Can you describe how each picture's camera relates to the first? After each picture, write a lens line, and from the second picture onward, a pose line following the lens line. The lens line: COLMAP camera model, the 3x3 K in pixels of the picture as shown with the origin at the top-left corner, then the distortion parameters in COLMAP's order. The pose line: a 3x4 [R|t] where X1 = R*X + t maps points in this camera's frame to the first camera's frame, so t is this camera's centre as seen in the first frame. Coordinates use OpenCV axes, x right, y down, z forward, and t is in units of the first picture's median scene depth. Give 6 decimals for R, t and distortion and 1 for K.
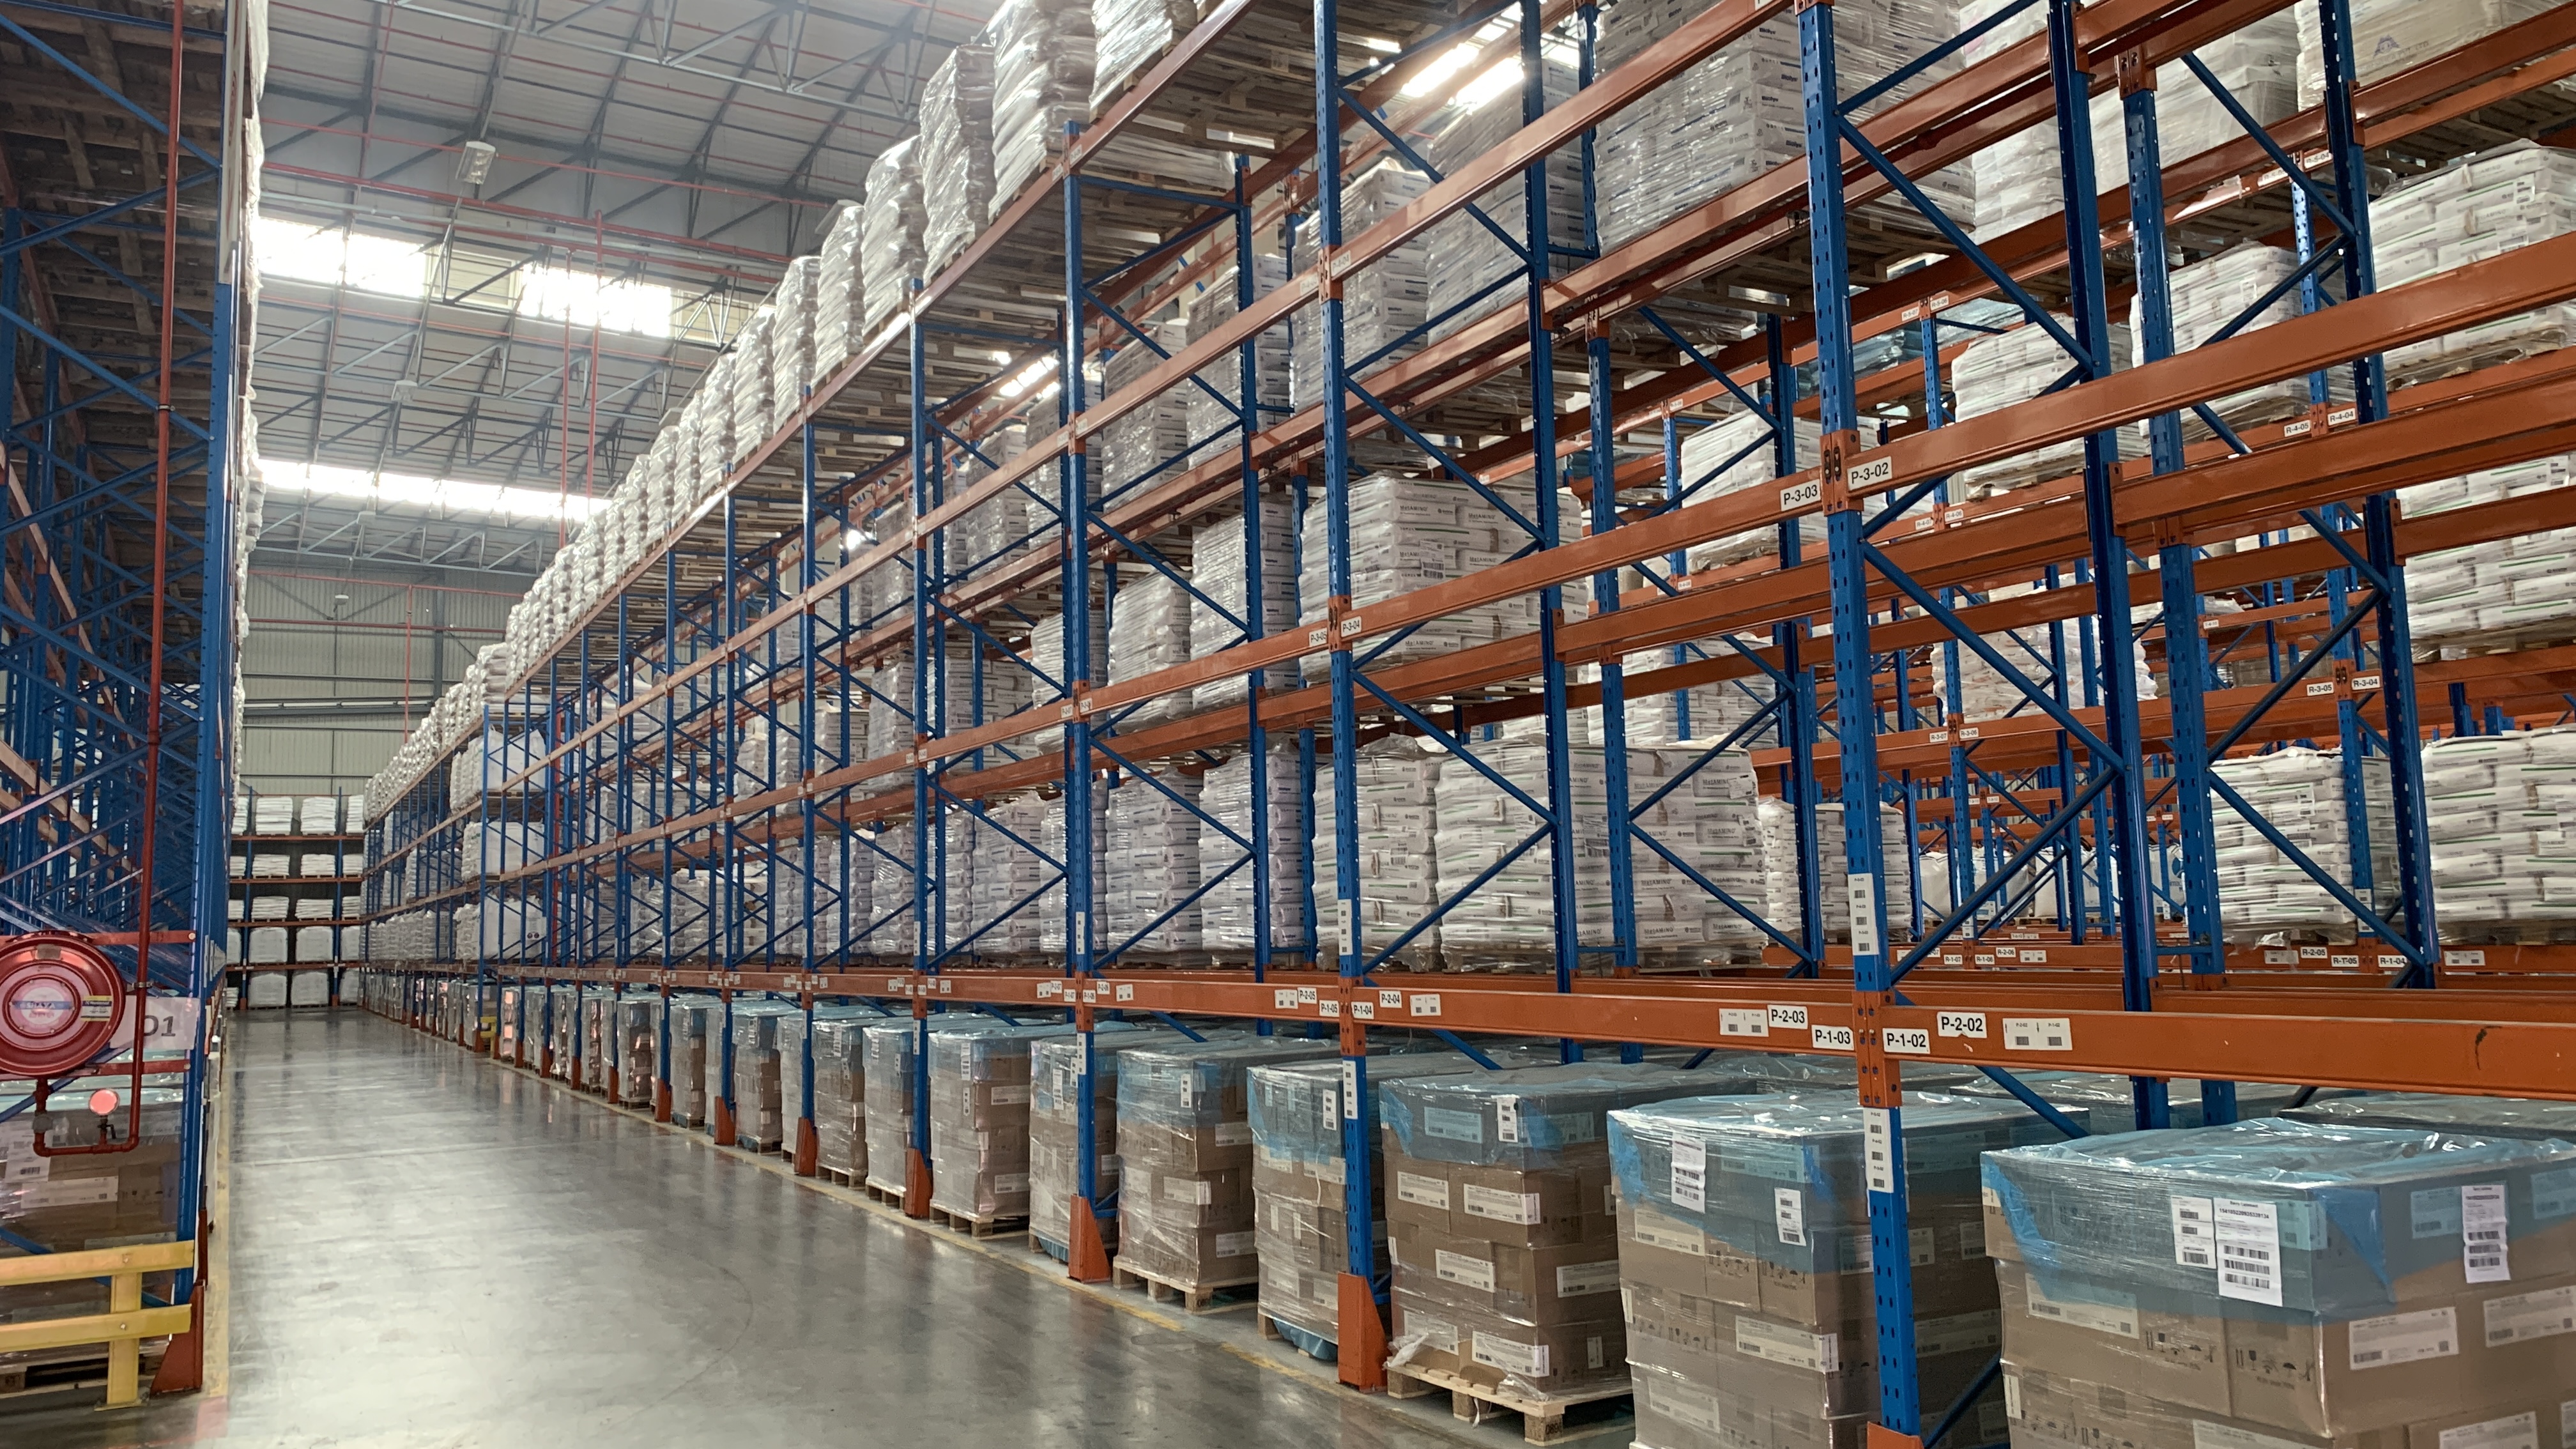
lens RADIAL K [[1934.7, 0, 1304.4], [0, 1934.7, 695.8], [0, 0, 1]] dist [0.074956, -0.113754]
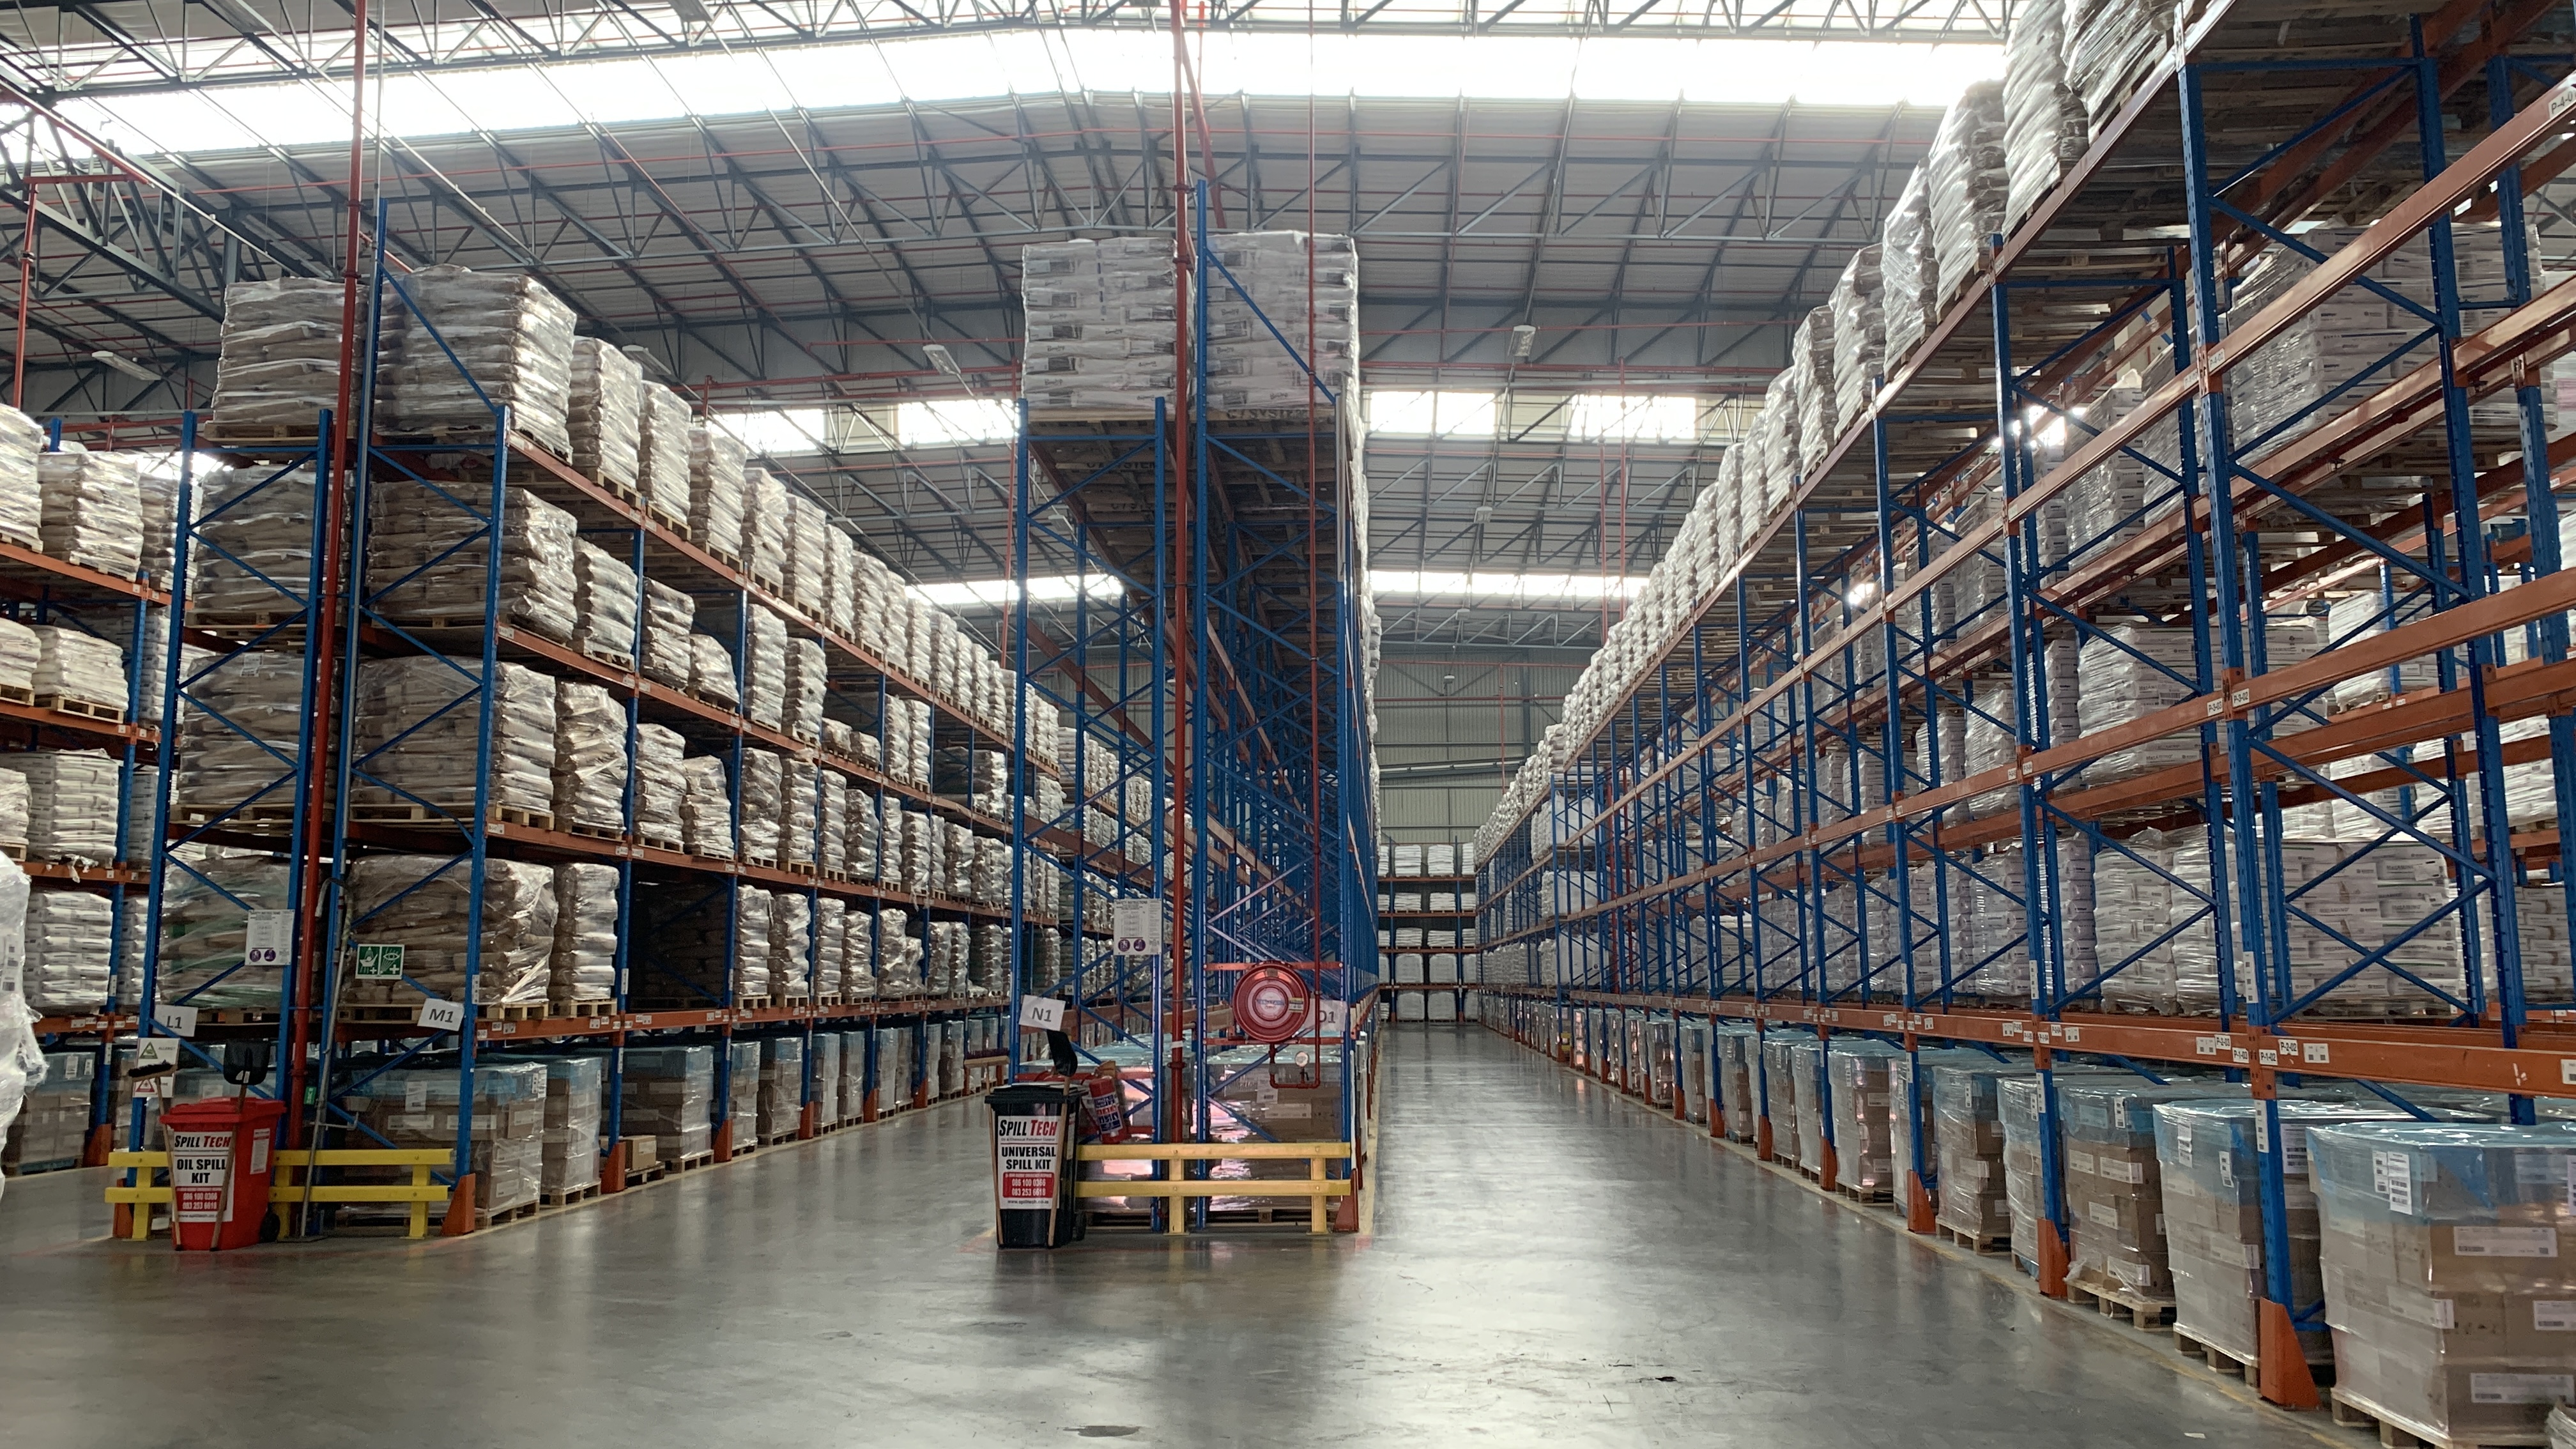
lens RADIAL K [[1928.5, 0, 1302.5], [0, 1928.5, 697.9], [0, 0, 1]] dist [0.072842, -0.125230]
pose [[0.857279, -0.051748, -0.512245, 0.074031], [0.042959, 0.998656, -0.028990, -0.016816], [0.513057, 0.002847, 0.858350, -0.124319]]
